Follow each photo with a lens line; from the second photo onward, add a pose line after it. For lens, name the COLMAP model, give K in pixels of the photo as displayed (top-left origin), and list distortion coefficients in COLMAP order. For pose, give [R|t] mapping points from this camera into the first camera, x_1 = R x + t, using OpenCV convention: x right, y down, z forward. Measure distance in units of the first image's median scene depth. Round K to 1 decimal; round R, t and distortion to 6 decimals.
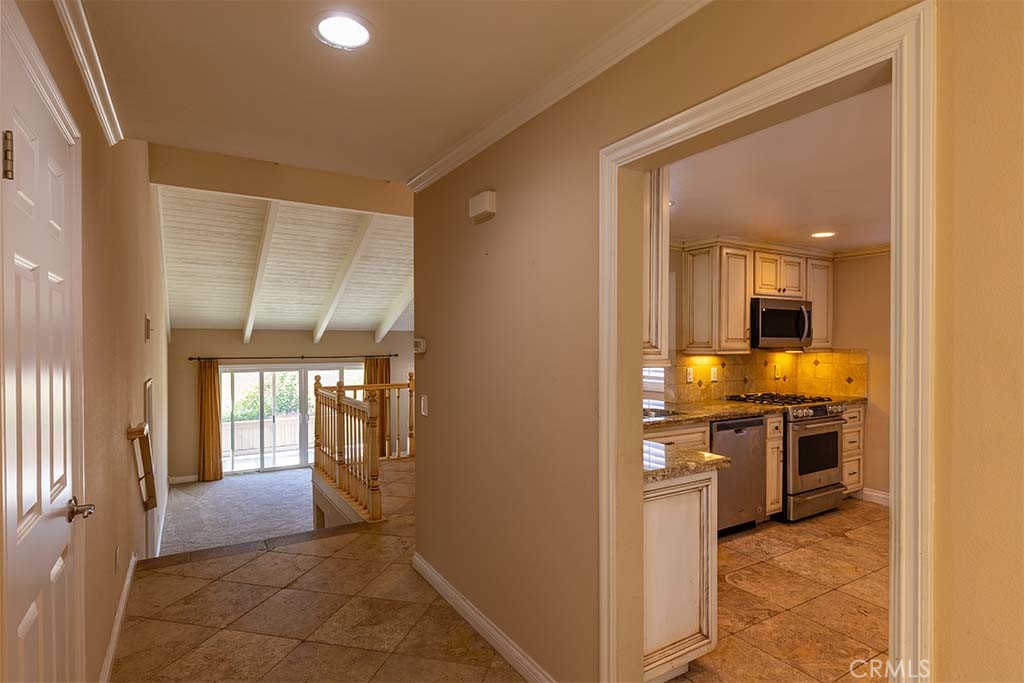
lens RADIAL K [[542.0, 0, 509.2], [0, 542.0, 345.1], [0, 0, 1]] dist [-0.004298, 0.000942]
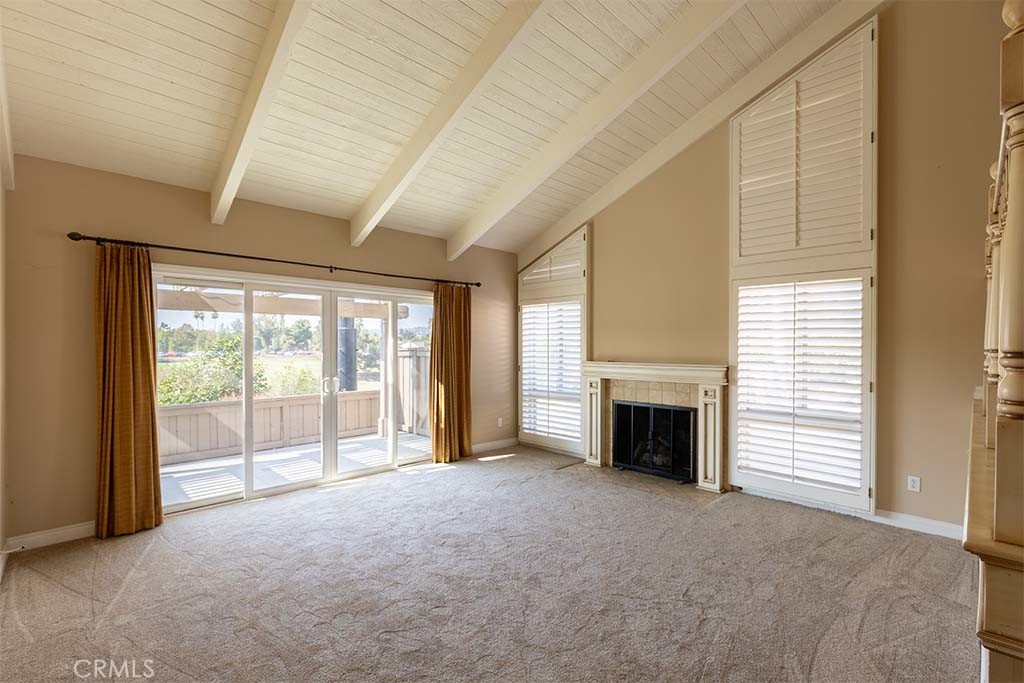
lens RADIAL K [[463.7, 0, 515.4], [0, 463.7, 348.3], [0, 0, 1]] dist [0.000085, -0.000615]
pose [[0.972165, 0.001219, 0.234295, -0.690287], [-0.000754, 0.999998, -0.002072, 0.217008], [-0.234296, 0.001837, 0.972163, 1.157635]]
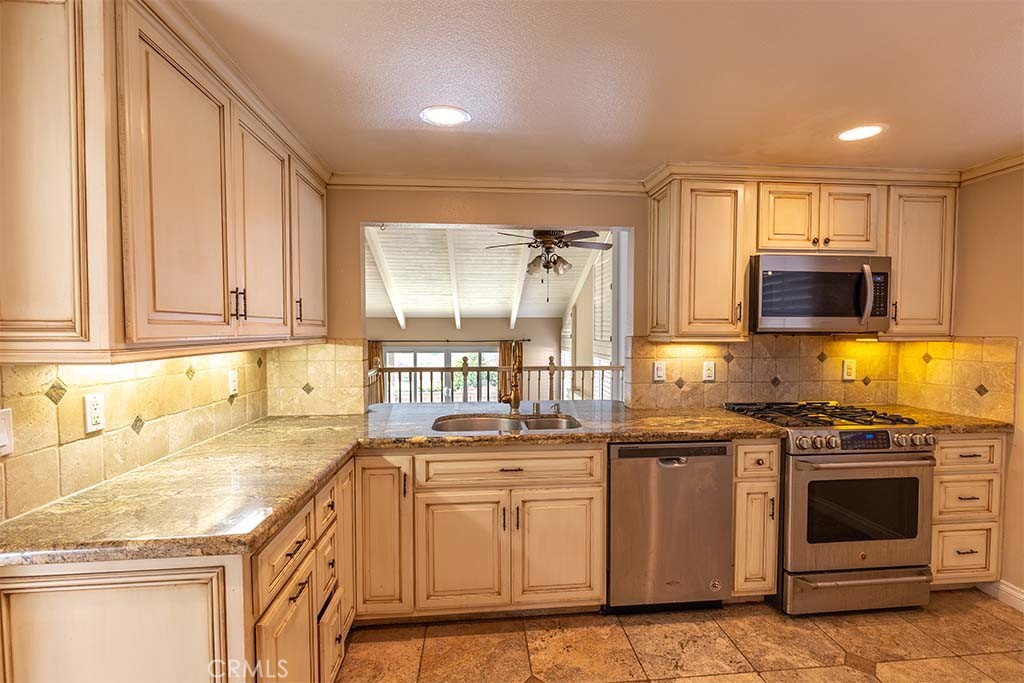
lens RADIAL K [[467.2, 0, 513.0], [0, 467.2, 346.2], [0, 0, 1]] dist [-0.005732, -0.000224]
pose [[0.896725, 0.015254, -0.442325, 0.420335], [-0.001584, 0.999510, 0.031257, 0.003561], [0.442585, -0.027329, 0.896310, 0.353445]]
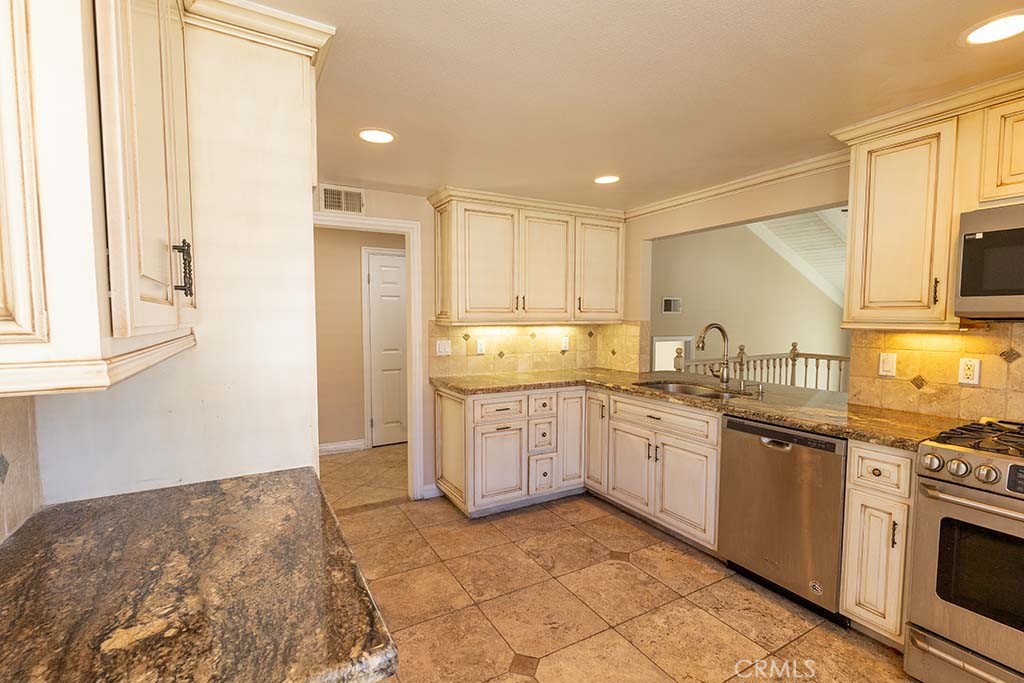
lens RADIAL K [[463.7, 0, 515.9], [0, 463.7, 347.4], [0, 0, 1]] dist [0.000085, -0.000615]
pose [[-0.025315, 0.068078, -0.997359, 0.830698], [-0.006146, 0.997649, 0.068254, 0.004184], [0.999661, 0.007857, -0.024837, 0.585944]]
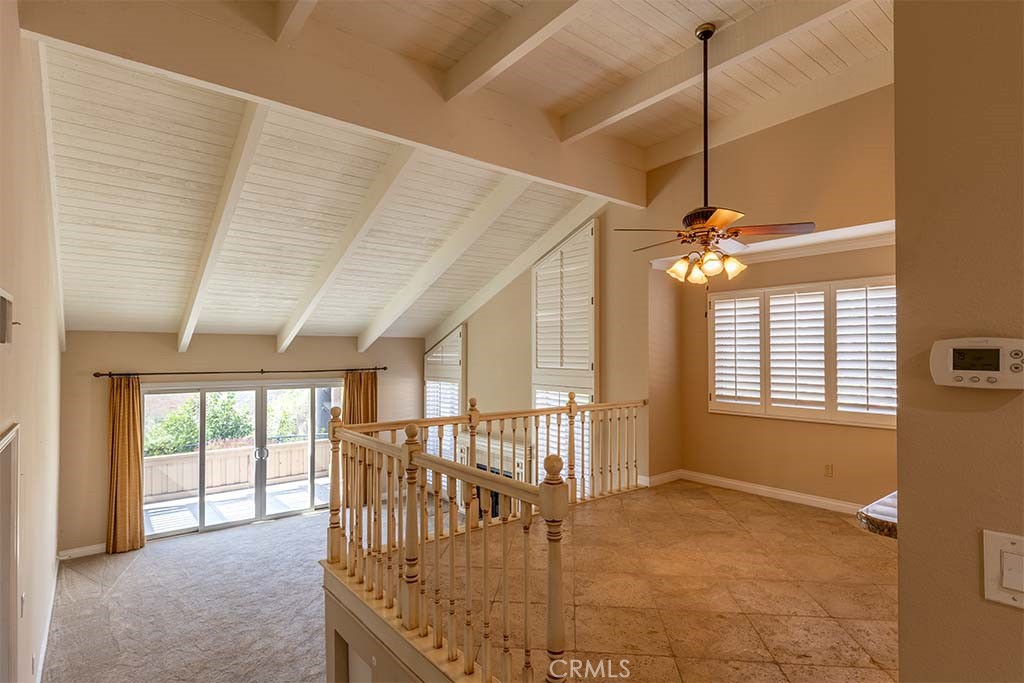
lens RADIAL K [[542.0, 0, 518.9], [0, 542.0, 344.4], [0, 0, 1]] dist [-0.004298, 0.000942]
pose [[0.990821, 0.003073, 0.135143, -0.292827], [-0.000296, 0.999789, -0.020564, 0.000300], [-0.135178, 0.020335, 0.990613, 0.478847]]
